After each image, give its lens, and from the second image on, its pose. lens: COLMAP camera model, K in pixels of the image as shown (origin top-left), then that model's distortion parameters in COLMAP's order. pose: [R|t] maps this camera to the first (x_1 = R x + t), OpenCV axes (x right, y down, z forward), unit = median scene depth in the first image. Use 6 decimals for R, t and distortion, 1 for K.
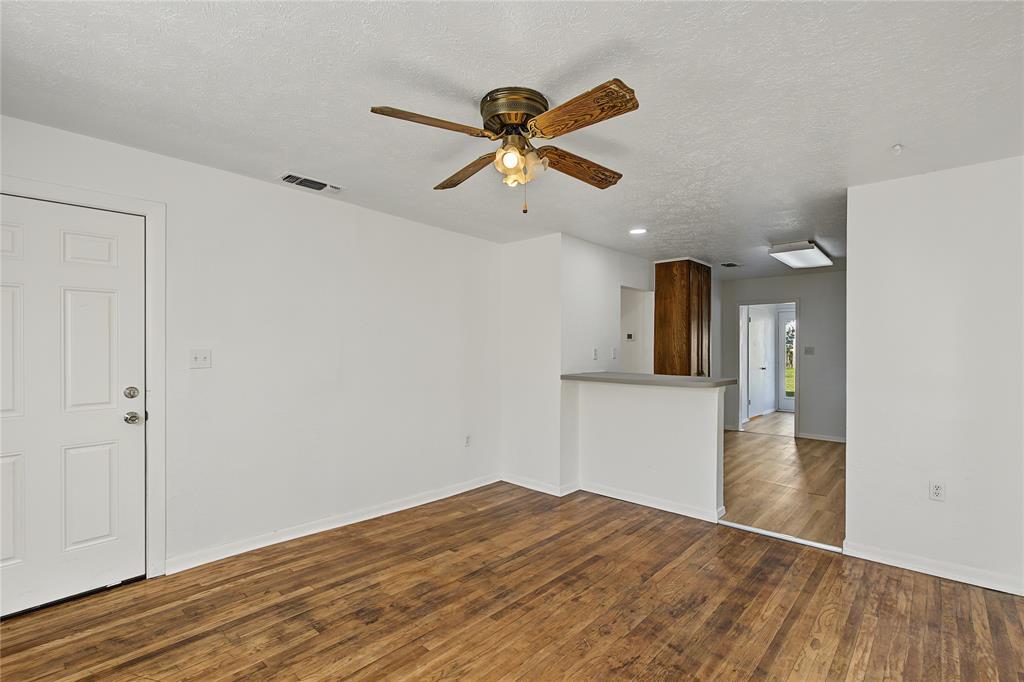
lens RADIAL K [[469.7, 0, 511.4], [0, 469.7, 343.7], [0, 0, 1]] dist [0.005085, -0.000647]
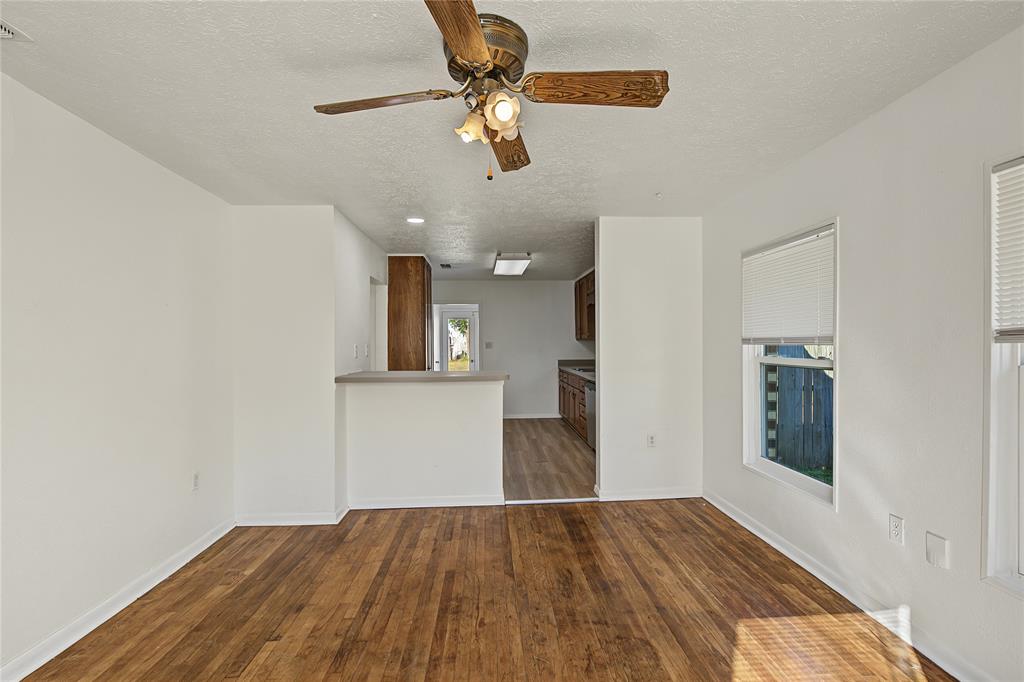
lens RADIAL K [[469.7, 0, 514.6], [0, 469.7, 344.4], [0, 0, 1]] dist [0.005085, -0.000647]
pose [[0.699572, -0.012197, 0.714458, -0.364241], [0.006735, 0.999922, 0.010475, 0.002315], [-0.714531, -0.002516, 0.699599, 0.265238]]
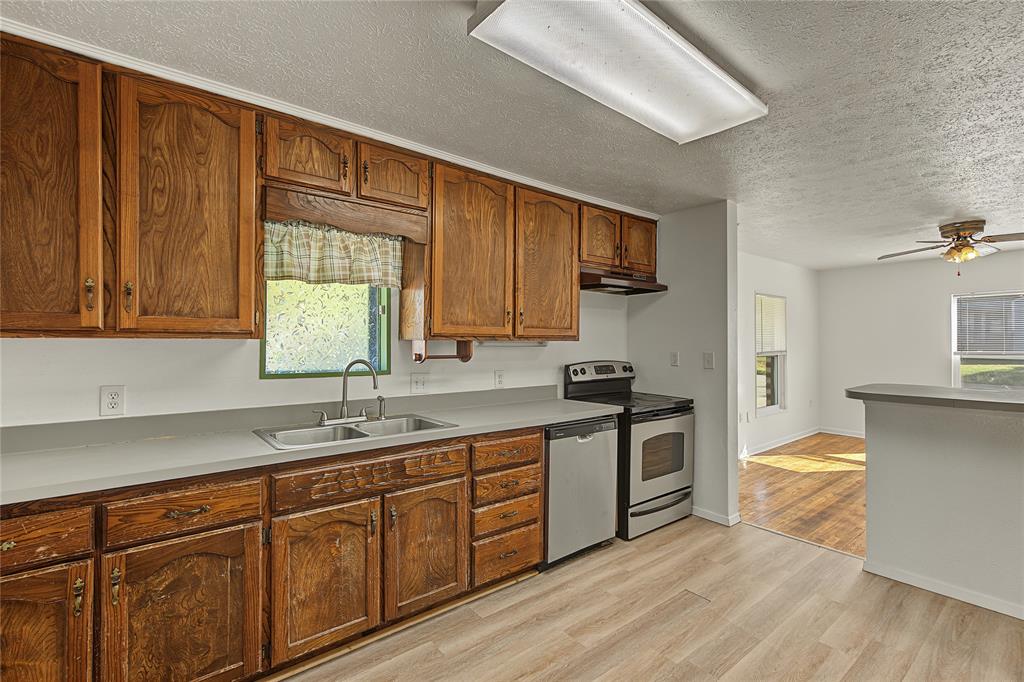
lens RADIAL K [[469.7, 0, 518.7], [0, 469.7, 344.1], [0, 0, 1]] dist [0.005085, -0.000647]
pose [[-0.990101, -0.005083, 0.140263, 1.066760], [-0.005917, 0.999967, -0.005534, 0.020533], [-0.140231, -0.006309, -0.990099, 2.175942]]
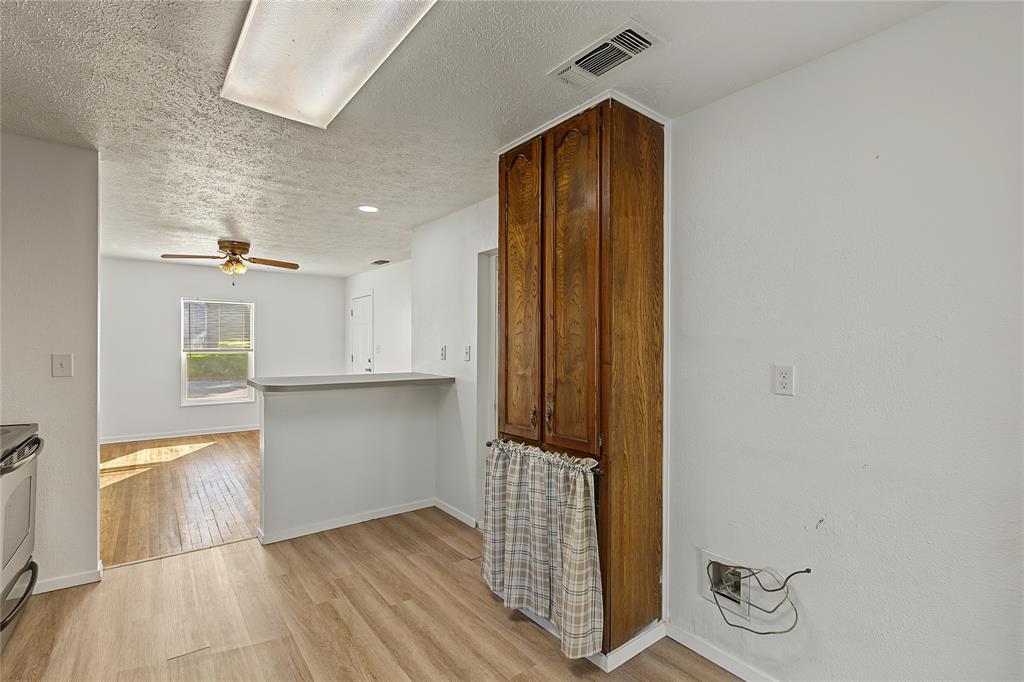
lens RADIAL K [[469.7, 0, 518.3], [0, 469.7, 342.1], [0, 0, 1]] dist [0.005085, -0.000647]
pose [[-0.162604, -0.011852, -0.986620, 1.444272], [-0.002146, 0.999930, -0.011658, 0.021143], [0.986689, 0.000222, -0.162618, 1.891520]]
